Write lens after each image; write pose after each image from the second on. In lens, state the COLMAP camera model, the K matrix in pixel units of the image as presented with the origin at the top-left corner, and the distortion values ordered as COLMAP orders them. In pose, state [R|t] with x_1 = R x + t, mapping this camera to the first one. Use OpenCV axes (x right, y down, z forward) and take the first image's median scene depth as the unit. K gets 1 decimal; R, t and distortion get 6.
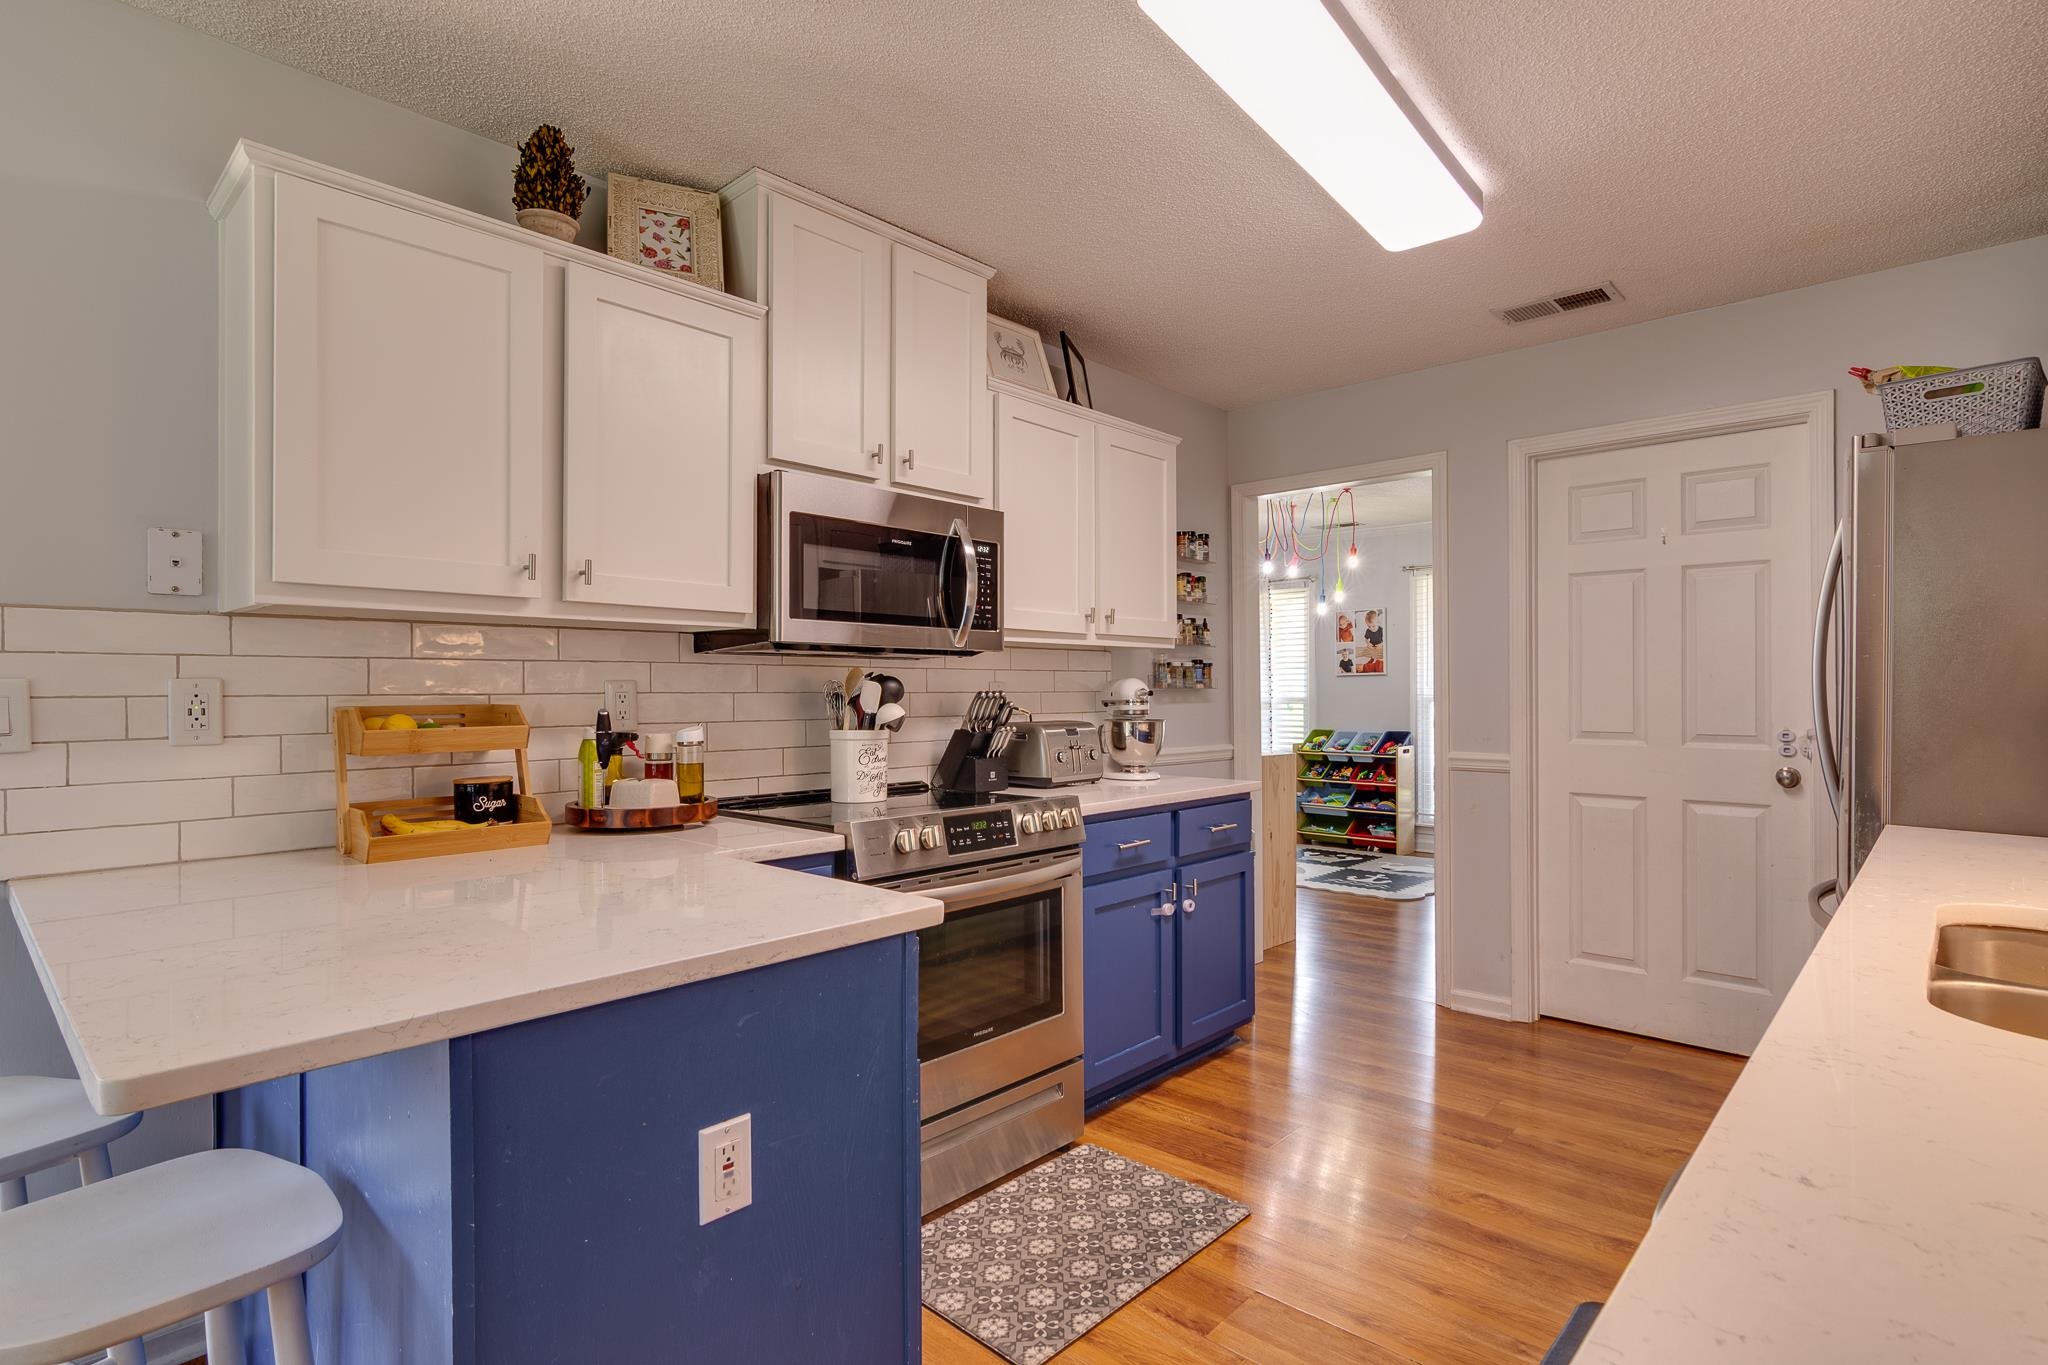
lens RADIAL K [[1020.0, 0, 1015.2], [0, 1020.0, 680.7], [0, 0, 1]] dist [-0.009794, 0.002193]
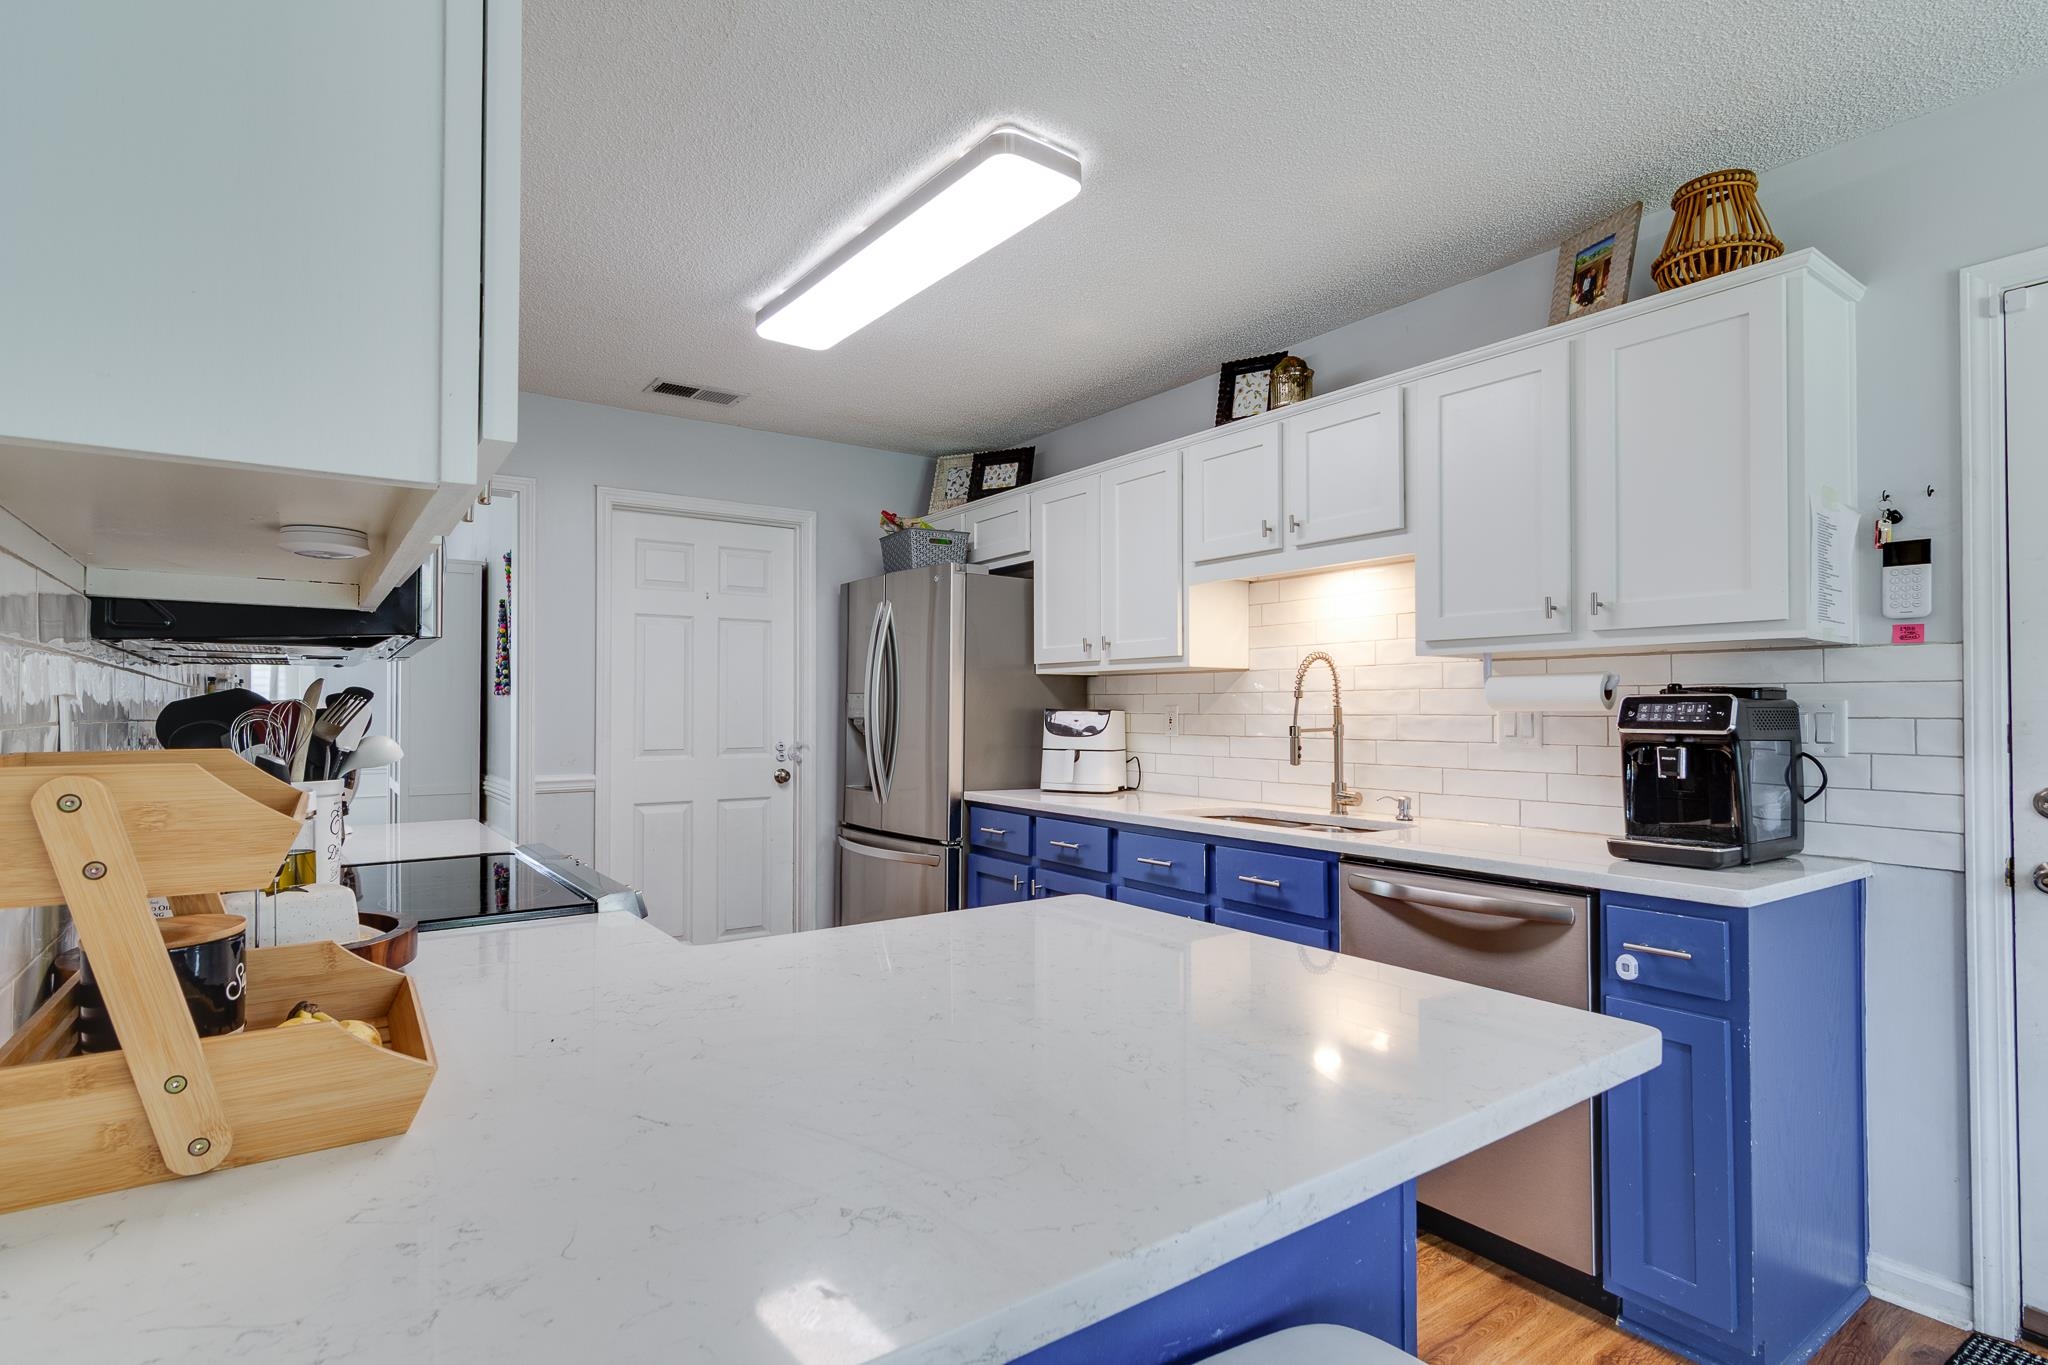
lens RADIAL K [[1032.5, 0, 1018.5], [0, 1032.5, 685.4], [0, 0, 1]] dist [0.003627, 0.002138]
pose [[0.193917, 0.025776, 0.980679, -0.253468], [-0.005970, 0.999667, -0.025094, 0.001537], [-0.981000, -0.000989, 0.194007, 0.170024]]
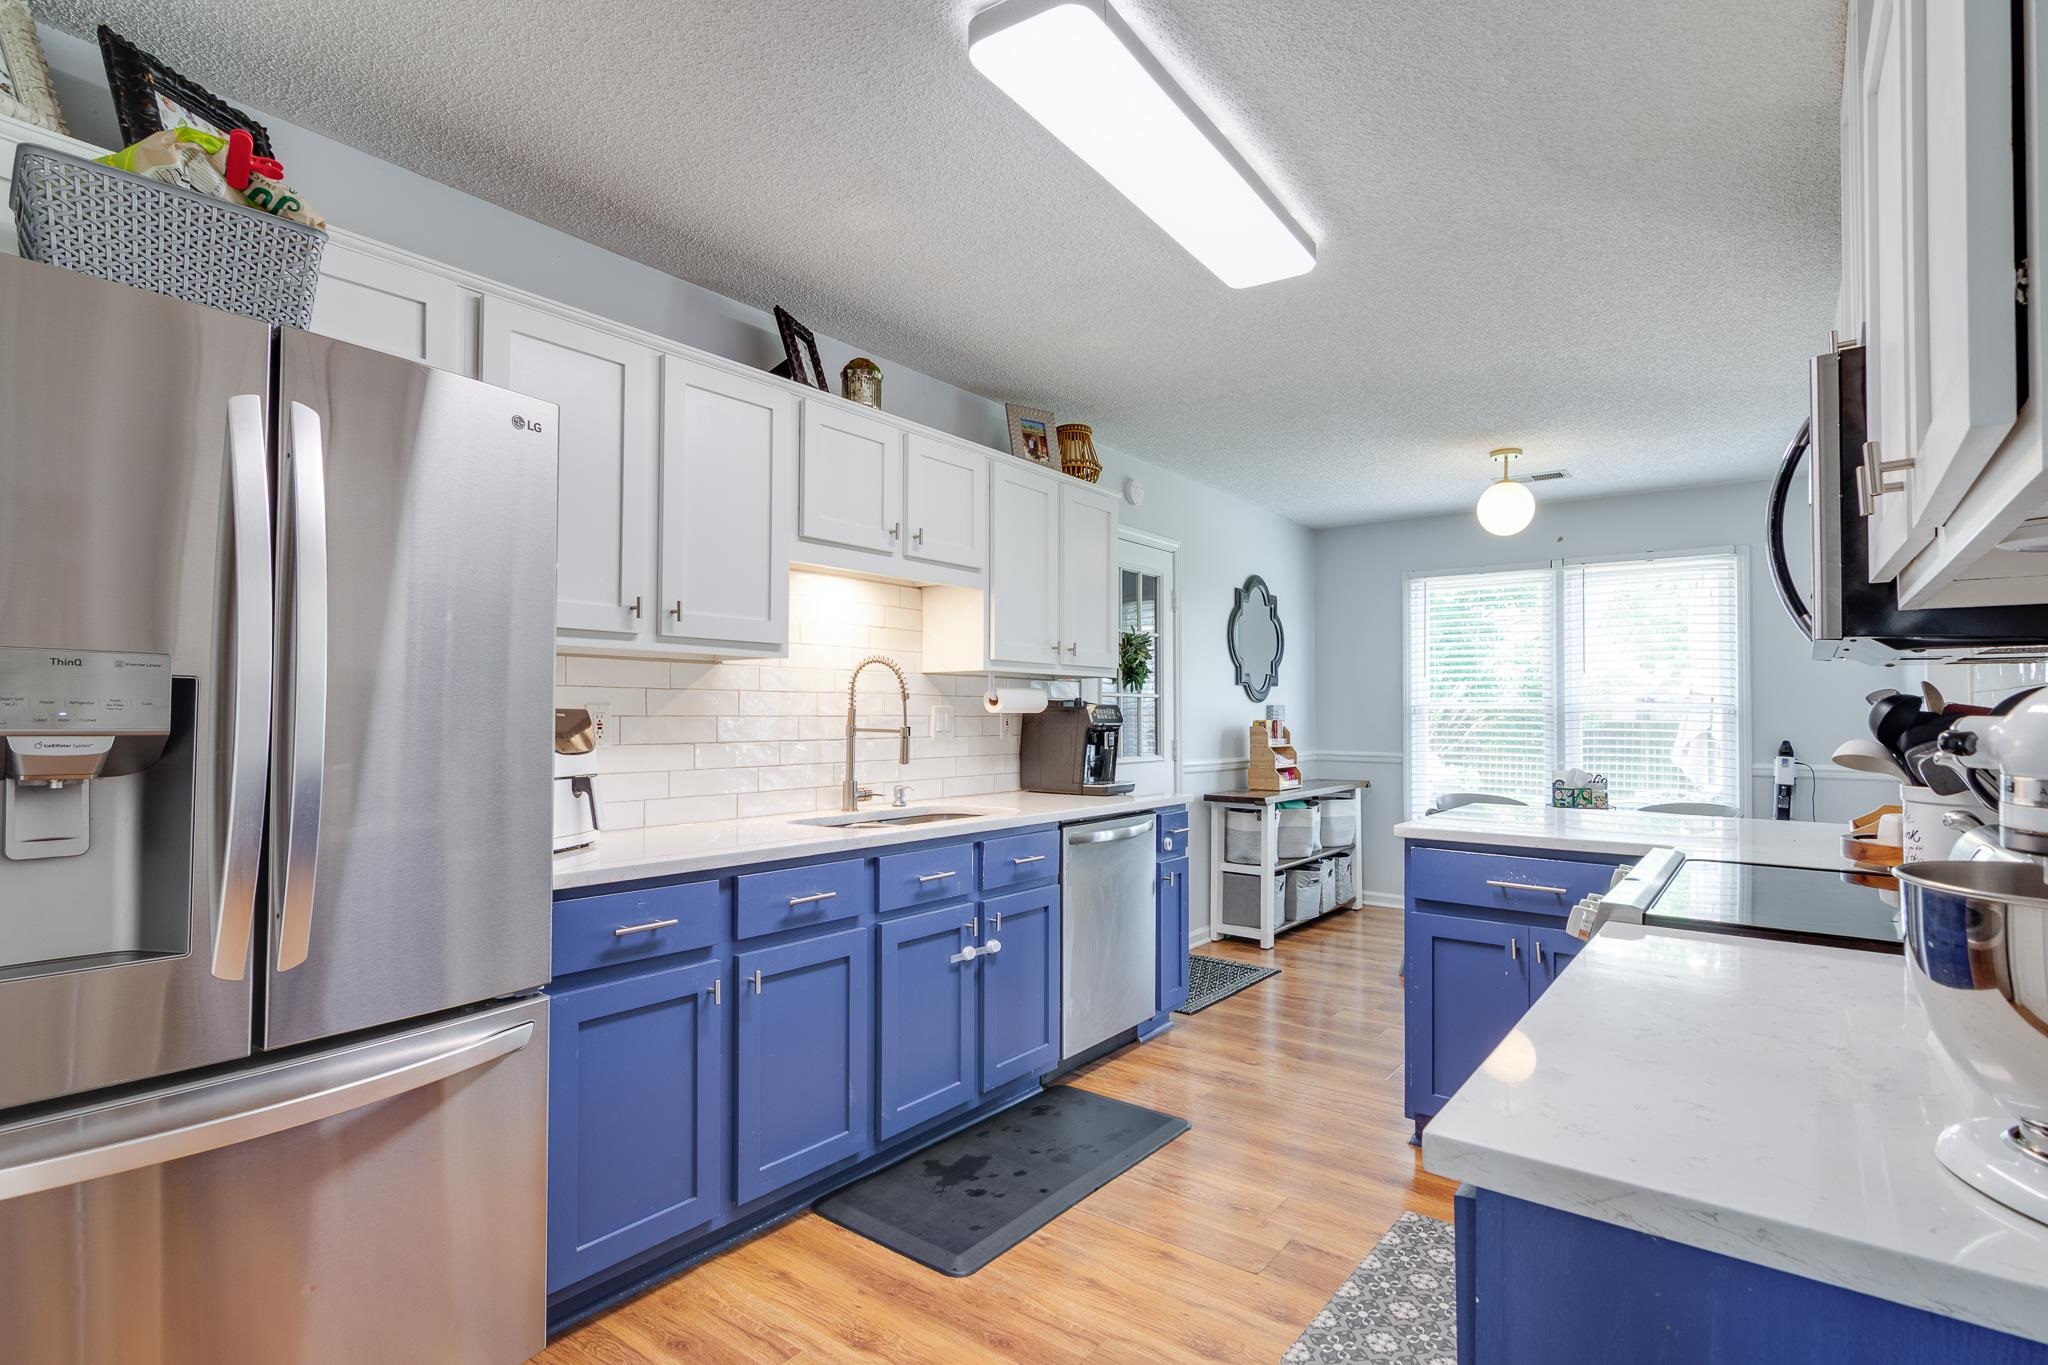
lens RADIAL K [[977.4, 0, 1061.2], [0, 977.4, 689.9], [0, 0, 1]] dist [-0.001638, -0.000076]
pose [[-0.992235, -0.003240, -0.124332, 0.159165], [0.000490, 0.999551, -0.029962, 0.003701], [0.124373, -0.029791, -0.991788, 0.555842]]
